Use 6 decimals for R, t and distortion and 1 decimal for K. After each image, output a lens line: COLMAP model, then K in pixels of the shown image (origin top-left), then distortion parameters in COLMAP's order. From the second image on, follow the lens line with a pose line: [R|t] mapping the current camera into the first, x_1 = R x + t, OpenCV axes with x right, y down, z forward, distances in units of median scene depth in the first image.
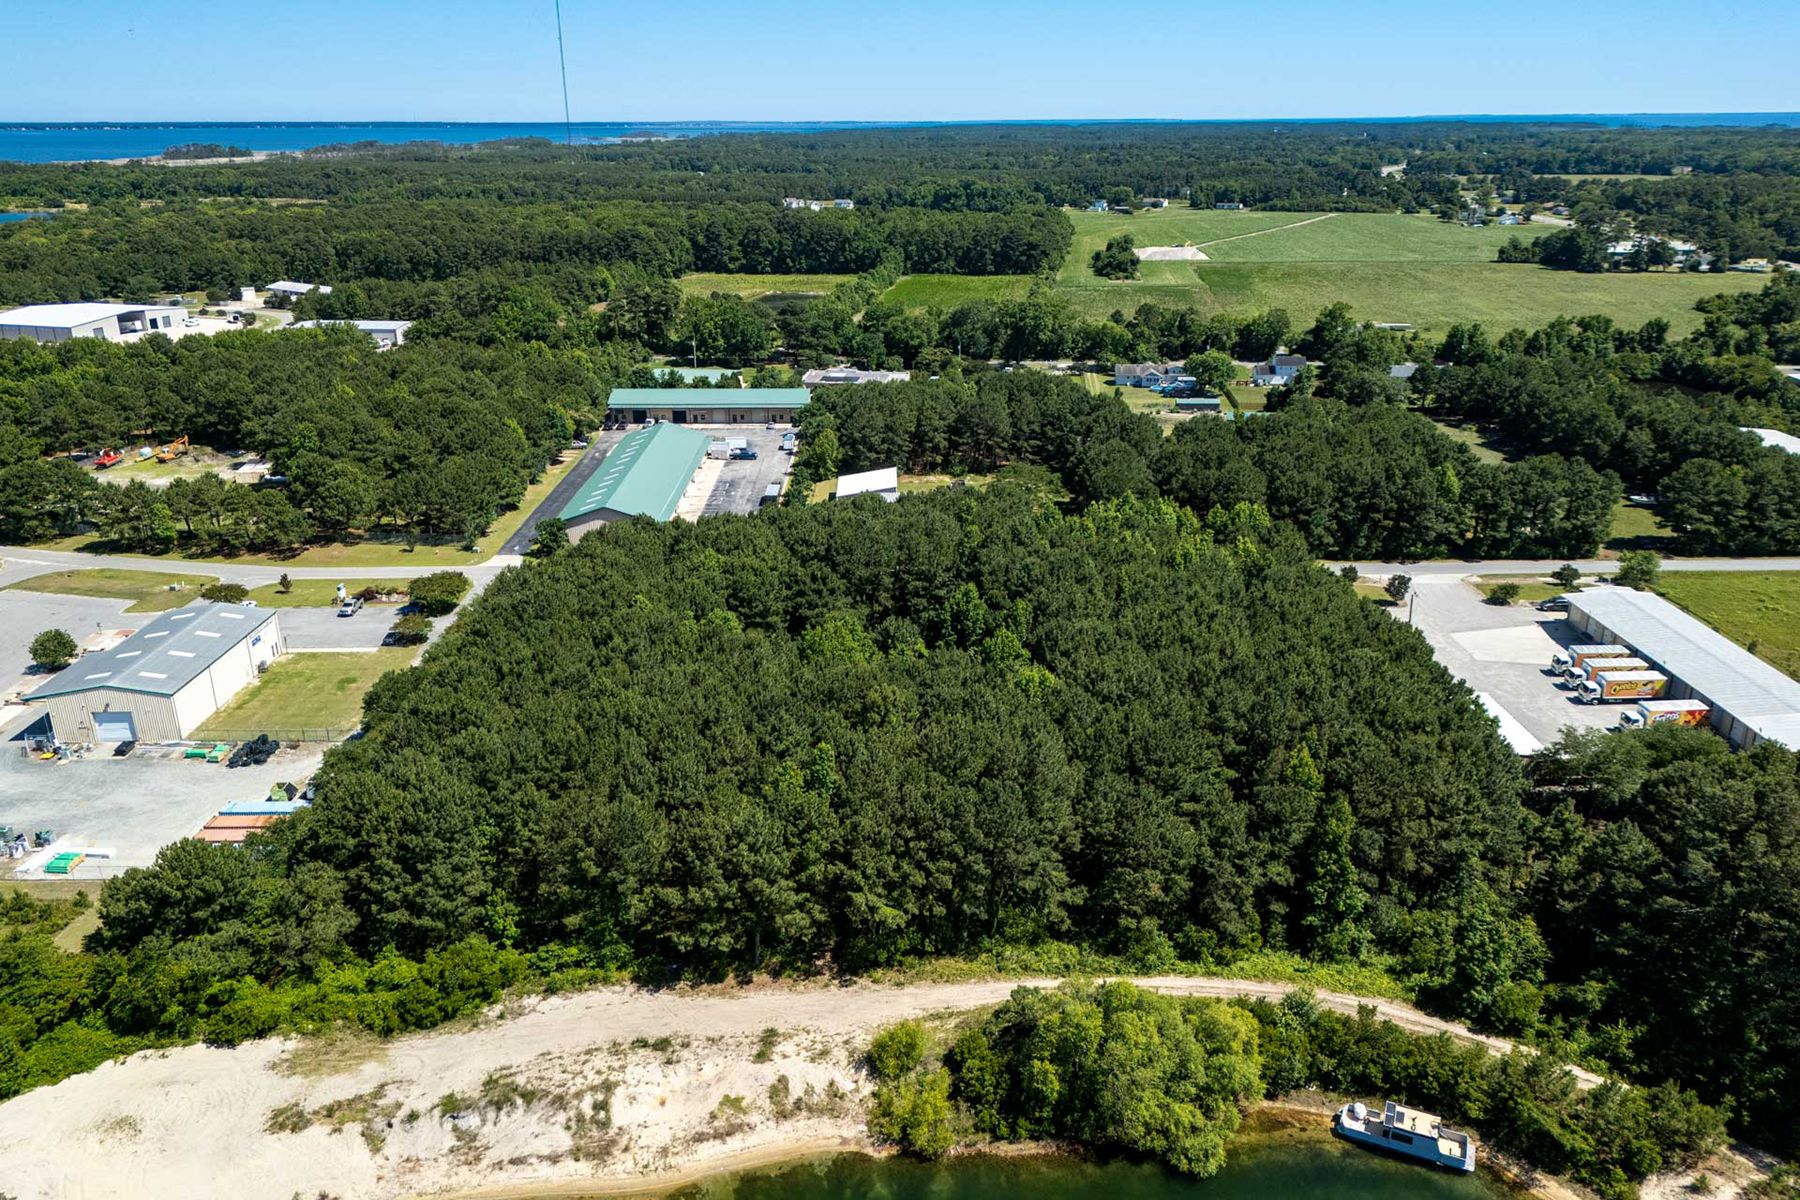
lens RADIAL K [[1327.2, 0, 900.0], [0, 1327.2, 600.0], [0, 0, 1]] dist [0.067617, -0.048354]
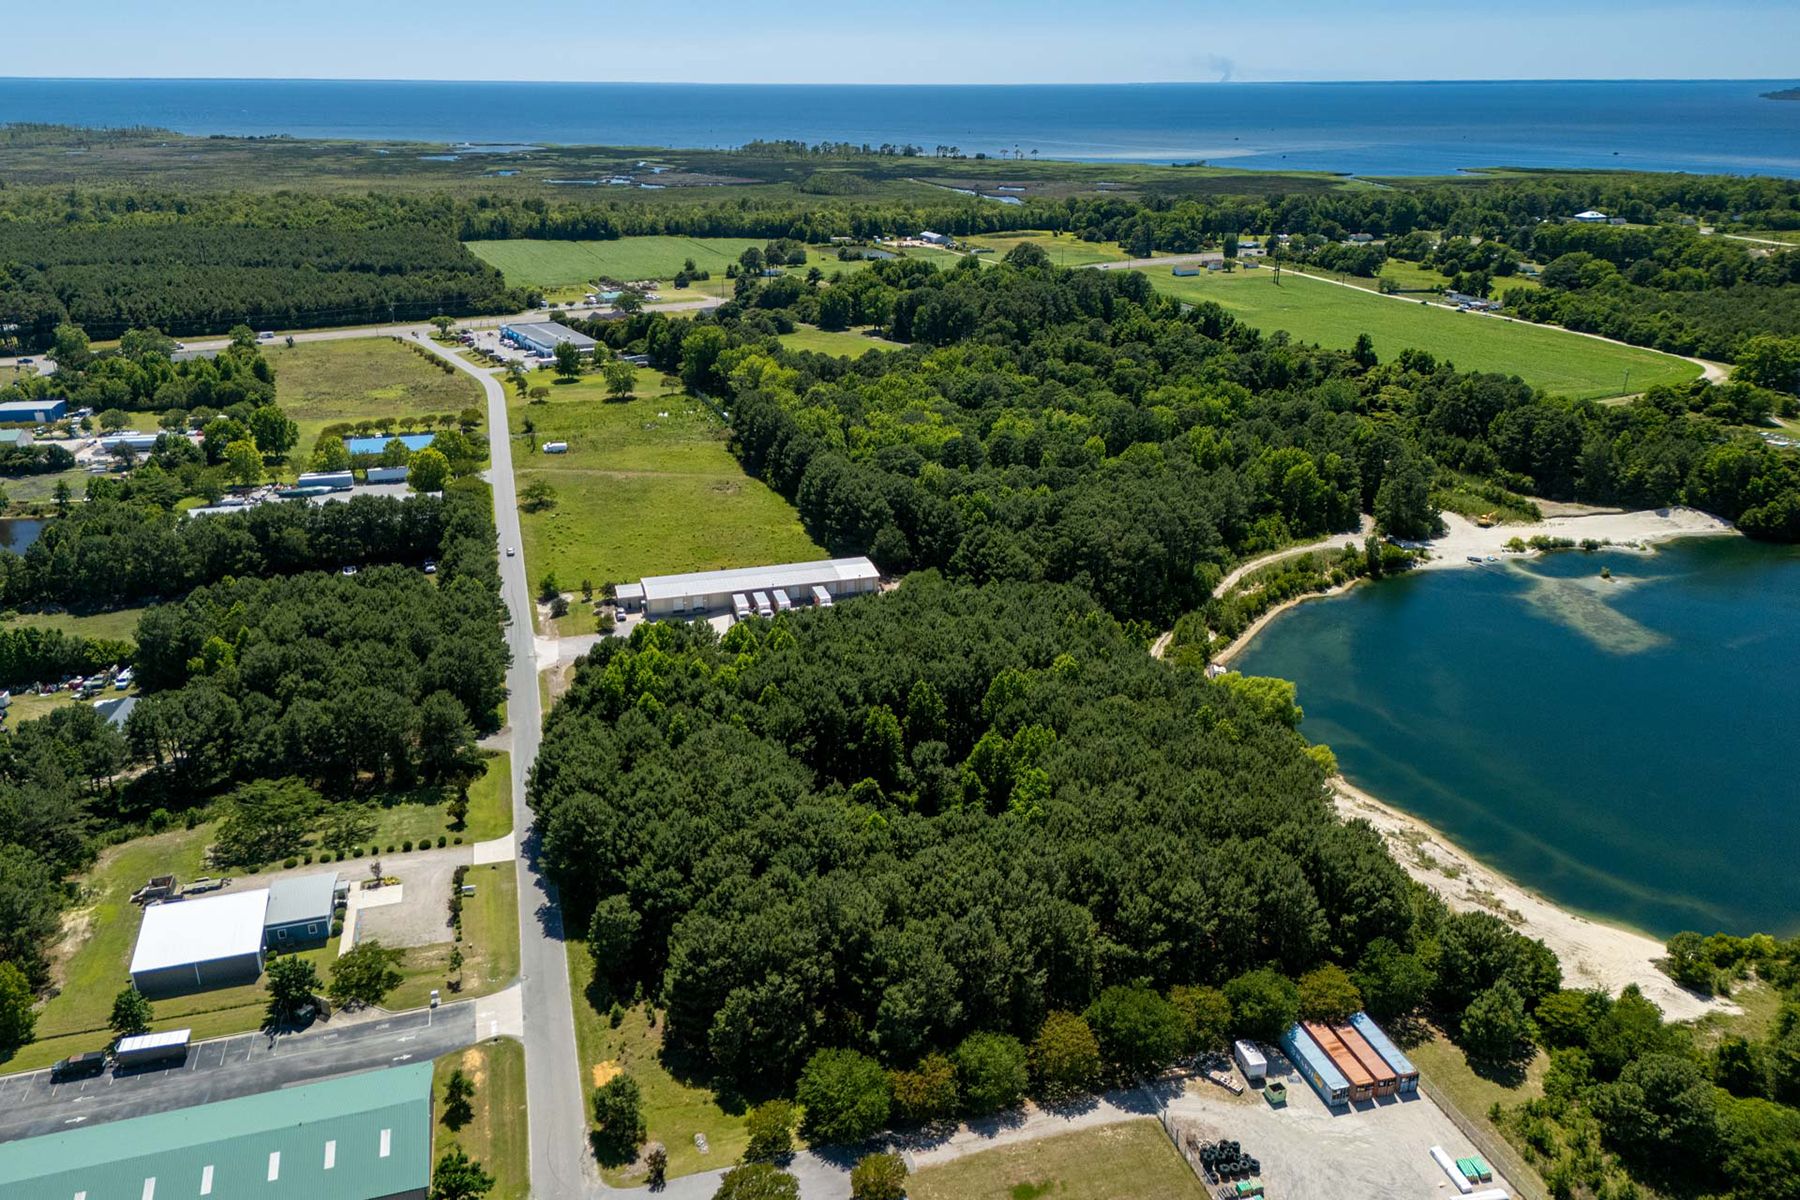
lens RADIAL K [[1327.3, 0, 896.9], [0, 1327.3, 611.5], [0, 0, 1]] dist [0.074302, -0.073205]
pose [[-0.273921, -0.351079, 0.895383, -1.026026], [0.328011, 0.841069, 0.430129, -0.612383], [-0.904089, 0.411517, -0.115229, 1.079347]]
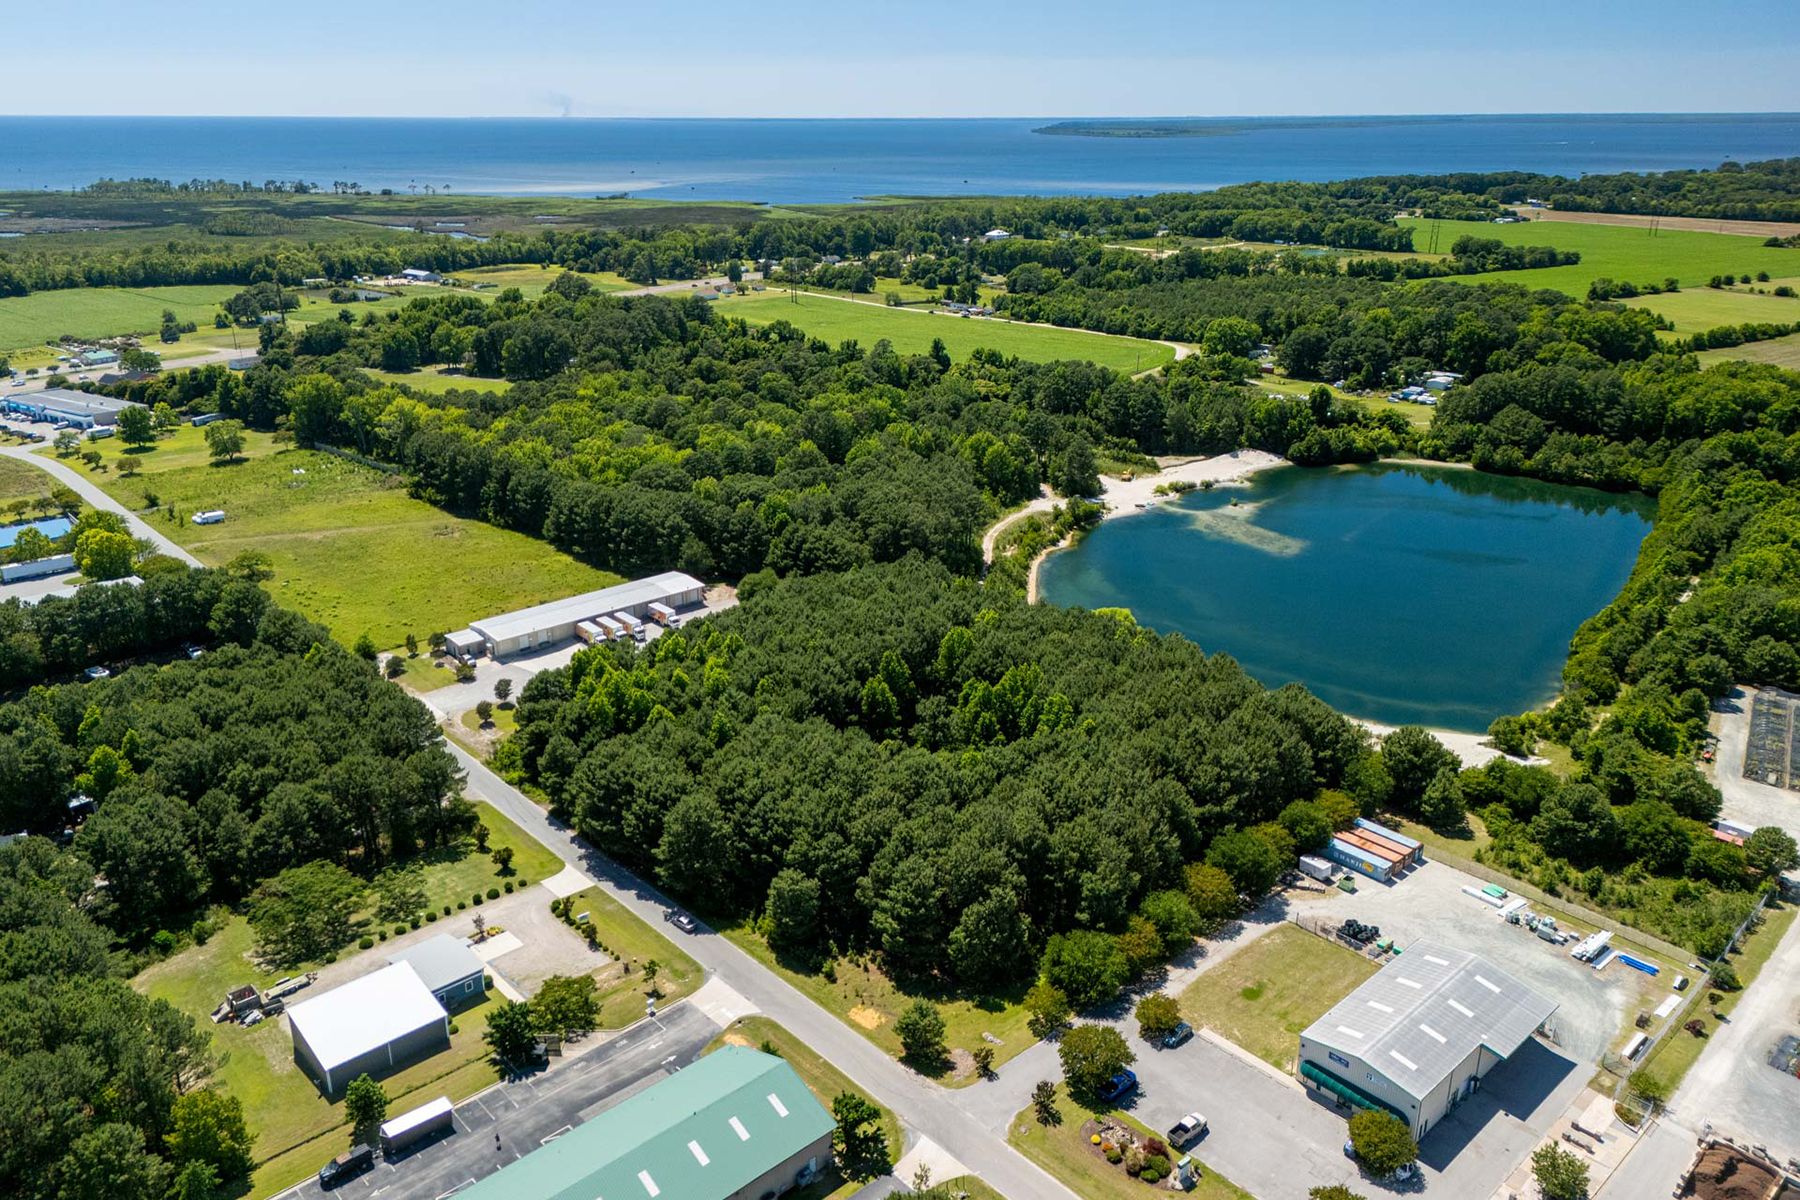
lens RADIAL K [[1325.3, 0, 898.7], [0, 1325.3, 602.8], [0, 0, 1]] dist [0.079807, -0.082757]
pose [[-0.667269, -0.250611, 0.701389, -0.902843], [0.257544, 0.805970, 0.532994, -0.794213], [-0.698872, 0.536289, -0.473256, 1.573765]]
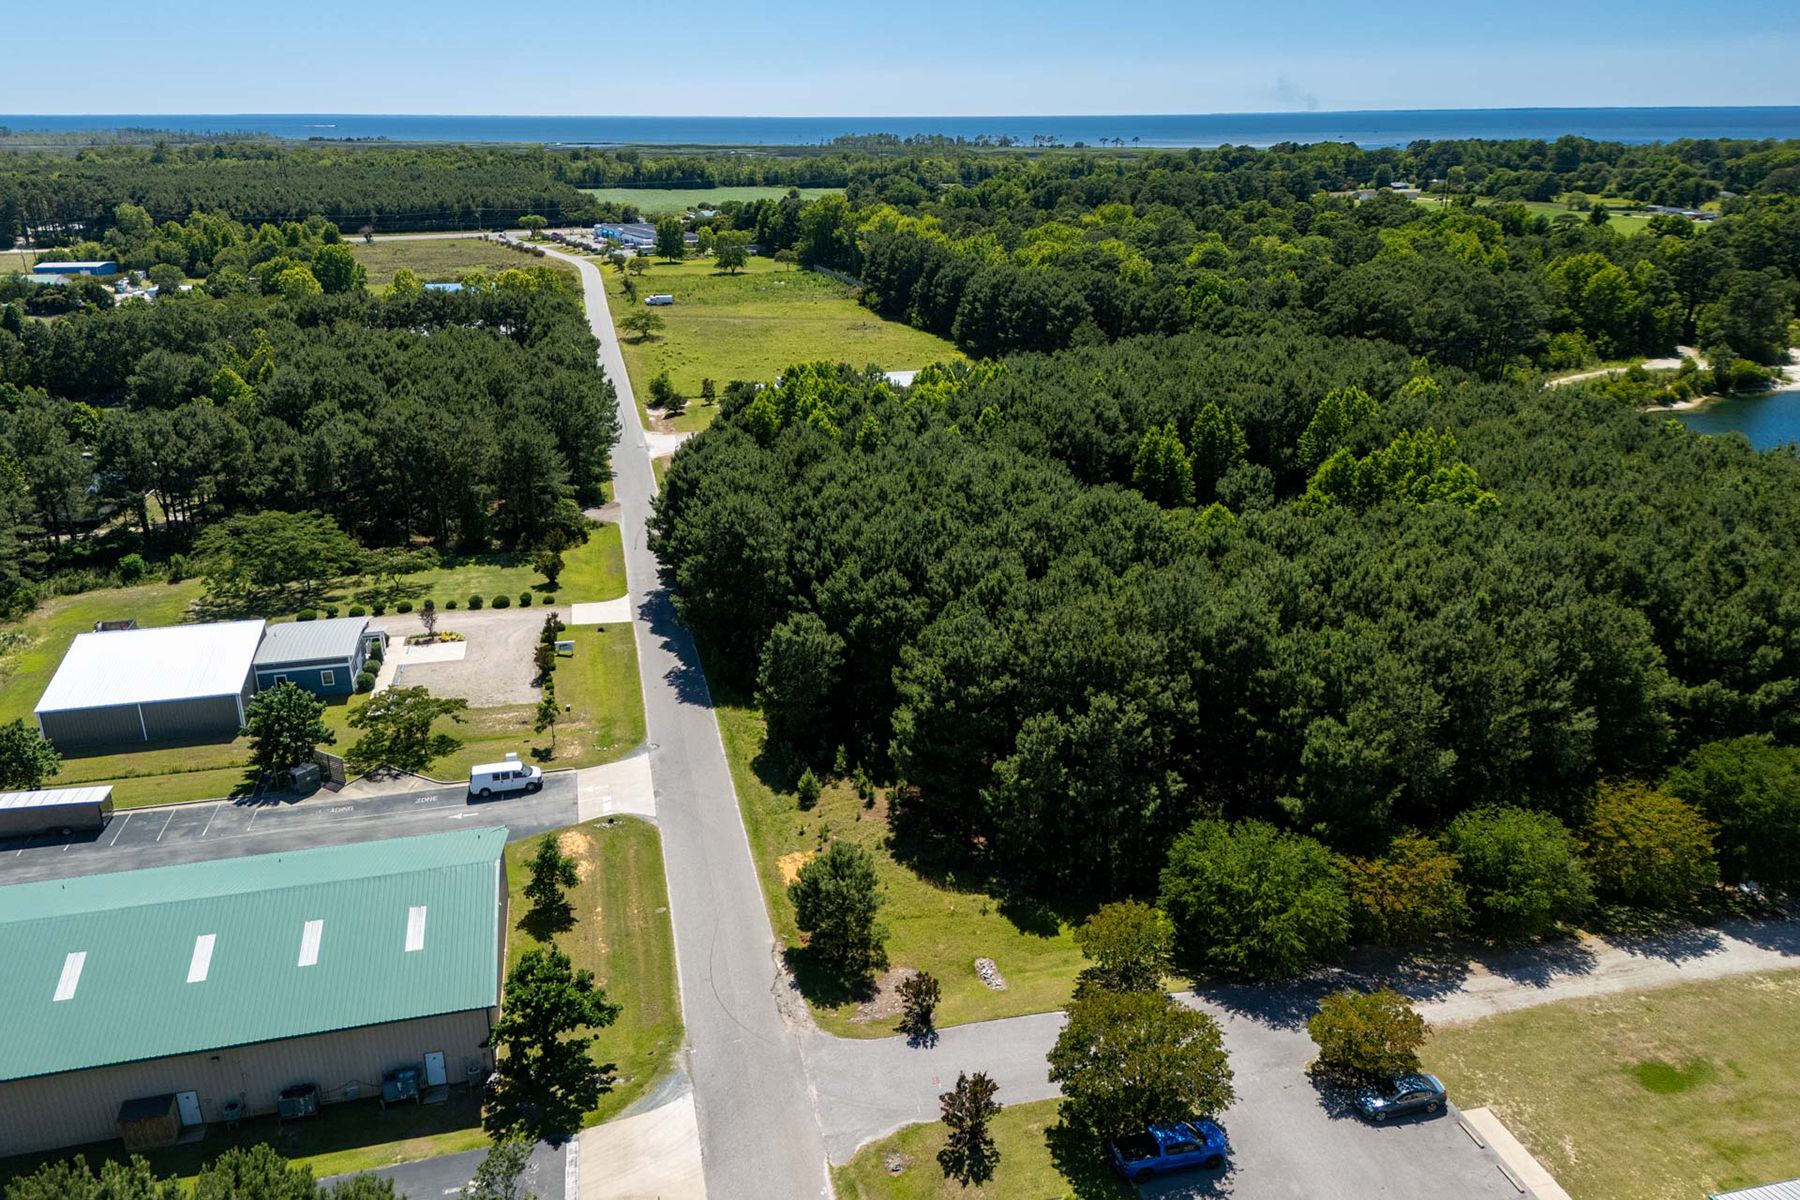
lens RADIAL K [[1325.3, 0, 898.7], [0, 1325.3, 602.8], [0, 0, 1]] dist [0.079807, -0.082757]
pose [[-0.220692, -0.330679, 0.917576, -0.716899], [0.335894, 0.857456, 0.389801, -0.298789], [-0.915680, 0.394234, -0.078161, 1.248029]]
